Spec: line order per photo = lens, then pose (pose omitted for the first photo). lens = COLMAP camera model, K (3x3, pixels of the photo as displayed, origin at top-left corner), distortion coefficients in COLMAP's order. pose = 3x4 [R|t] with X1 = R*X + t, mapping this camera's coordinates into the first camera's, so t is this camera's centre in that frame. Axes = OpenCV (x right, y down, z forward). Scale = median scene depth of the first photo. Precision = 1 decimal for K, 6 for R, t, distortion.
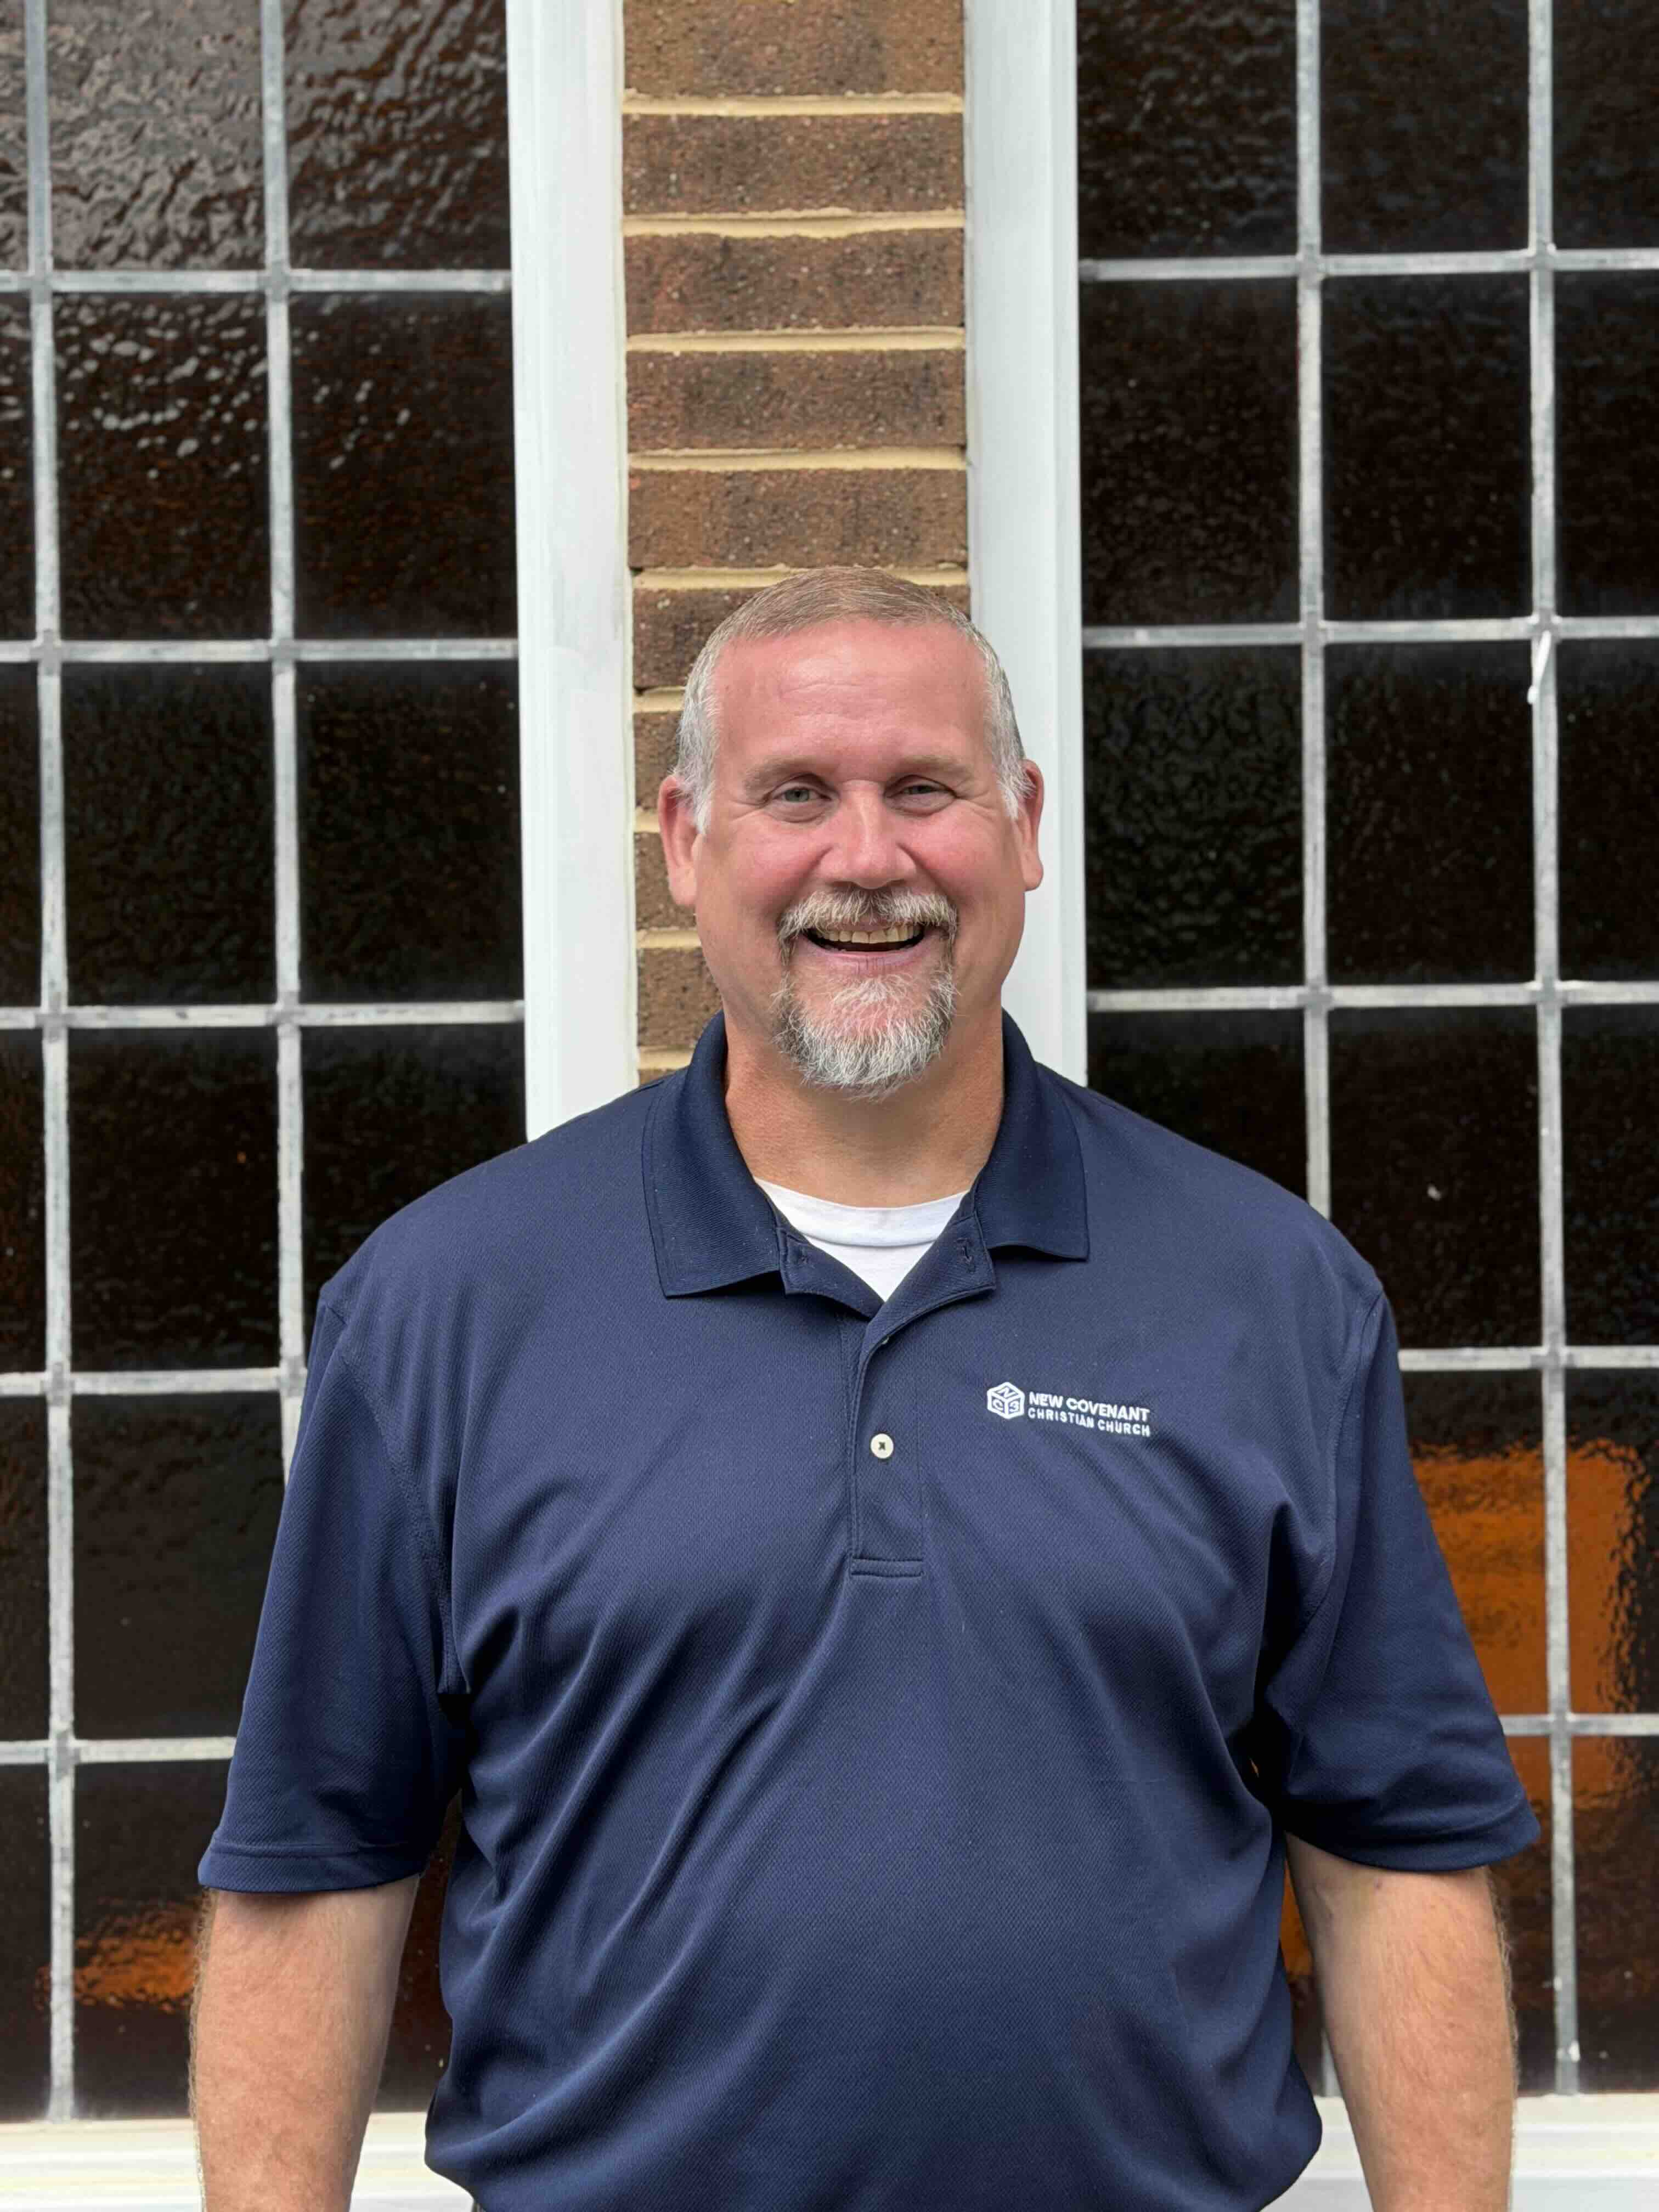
lens RADIAL K [[3718.6, 0, 852.9], [0, 3718.6, 1103.3], [0, 0, 1]] dist [0.106725, 0.000000]
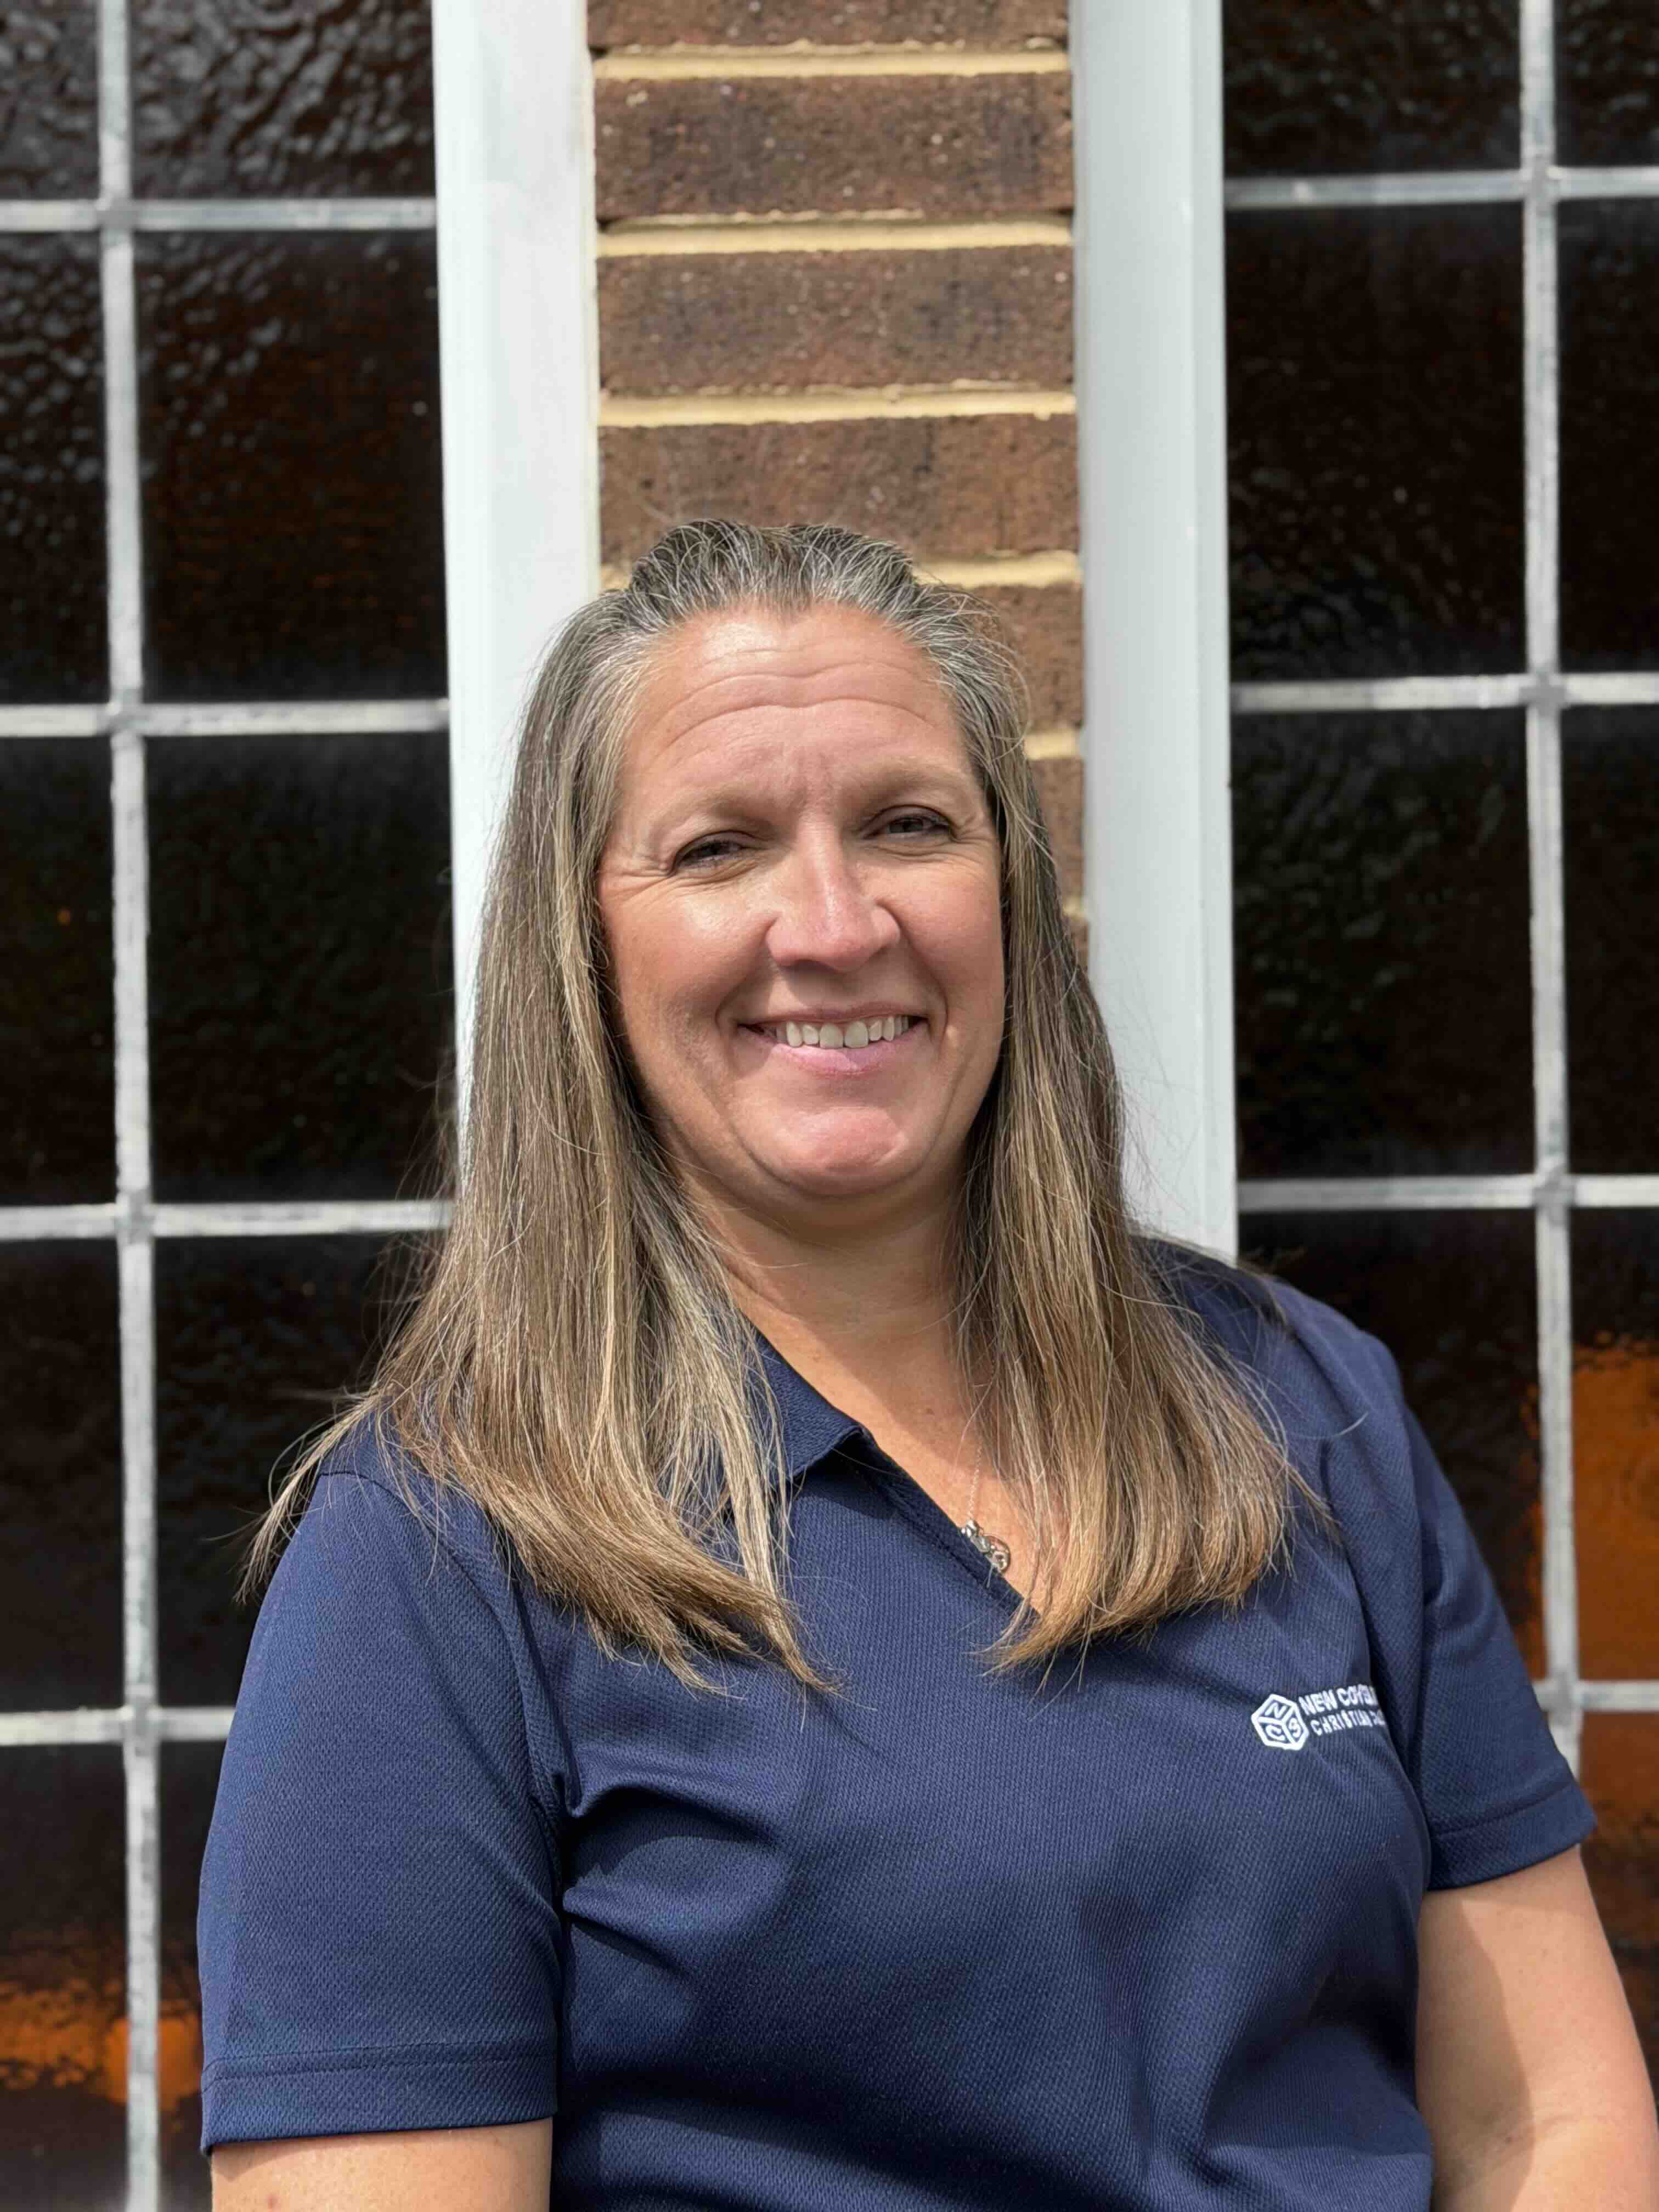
lens RADIAL K [[3718.6, 0, 807.2], [0, 3718.6, 1103.3], [0, 0, 1]] dist [0.106725, 0.000000]
pose [[0.999858, -0.003582, -0.016456, -0.007572], [0.003386, 0.999923, -0.011939, 0.064319], [0.016497, 0.011882, 0.999793, 0.293213]]
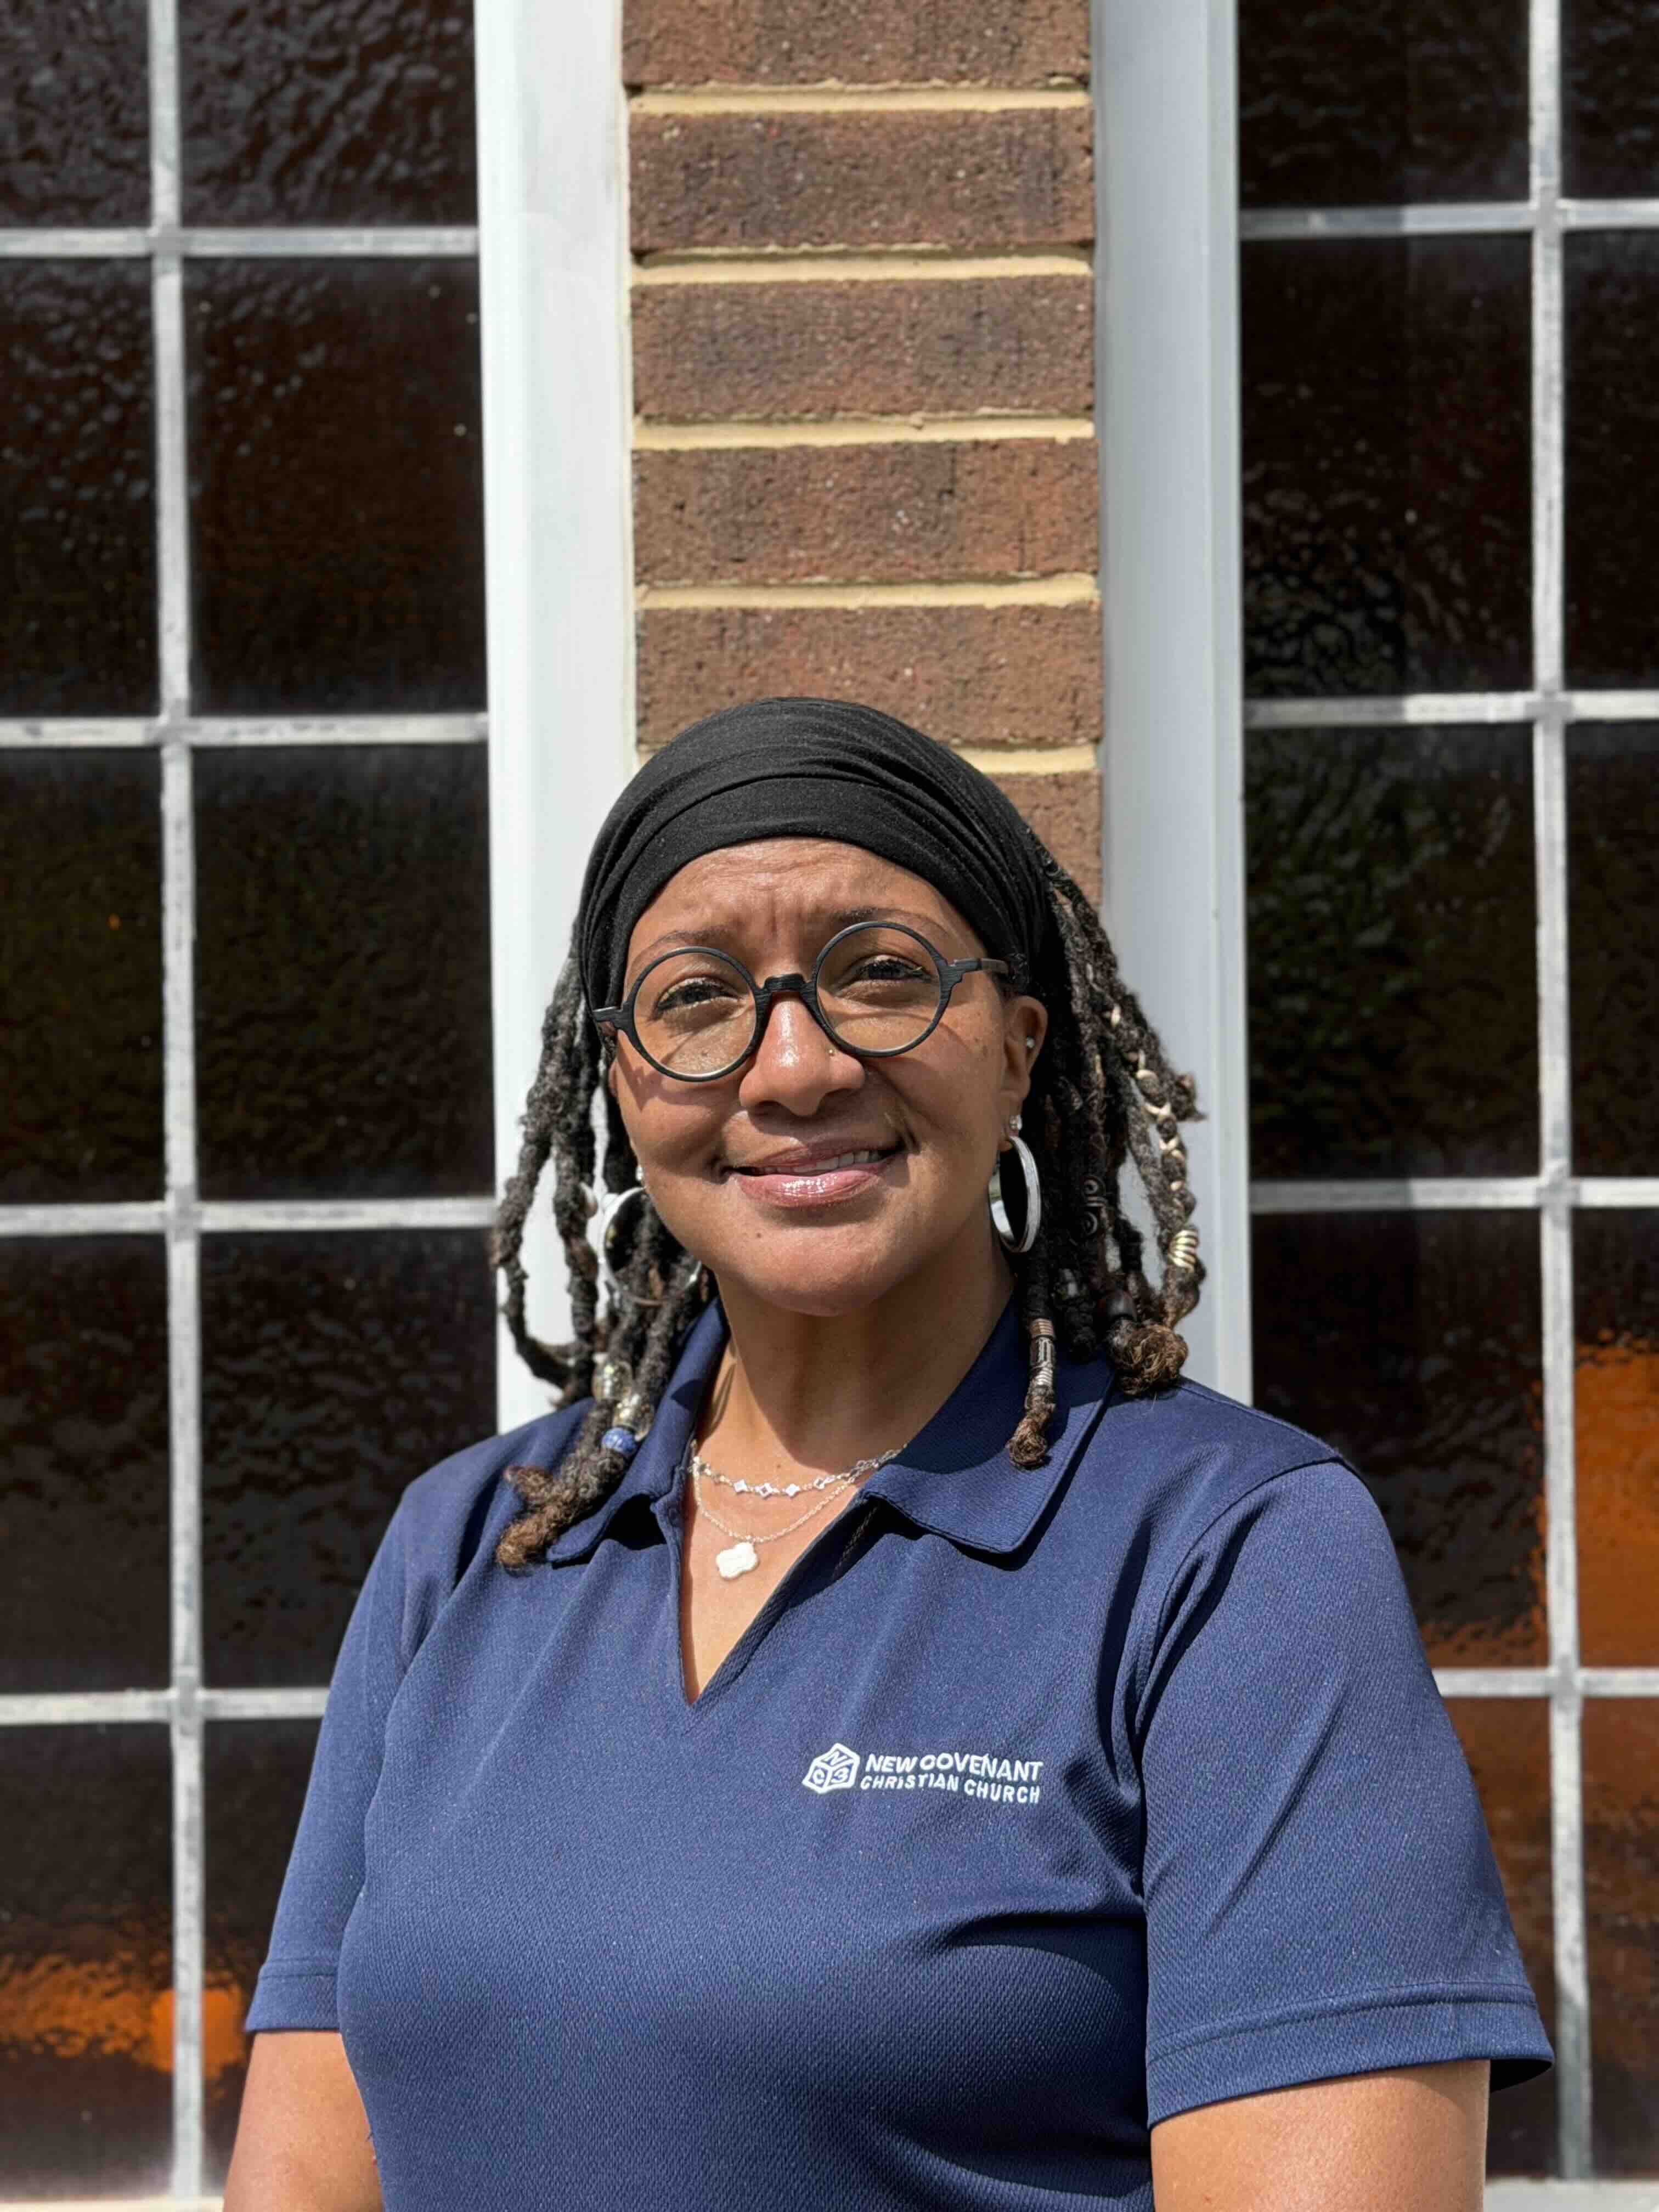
lens RADIAL K [[3718.6, 0, 825.1], [0, 3718.6, 1110.9], [0, 0, 1]] dist [0.106725, 0.000000]
pose [[0.999788, -0.000483, -0.020570, -0.005676], [0.000295, 0.999958, -0.009162, 0.063629], [0.020574, 0.009154, 0.999746, 0.268728]]
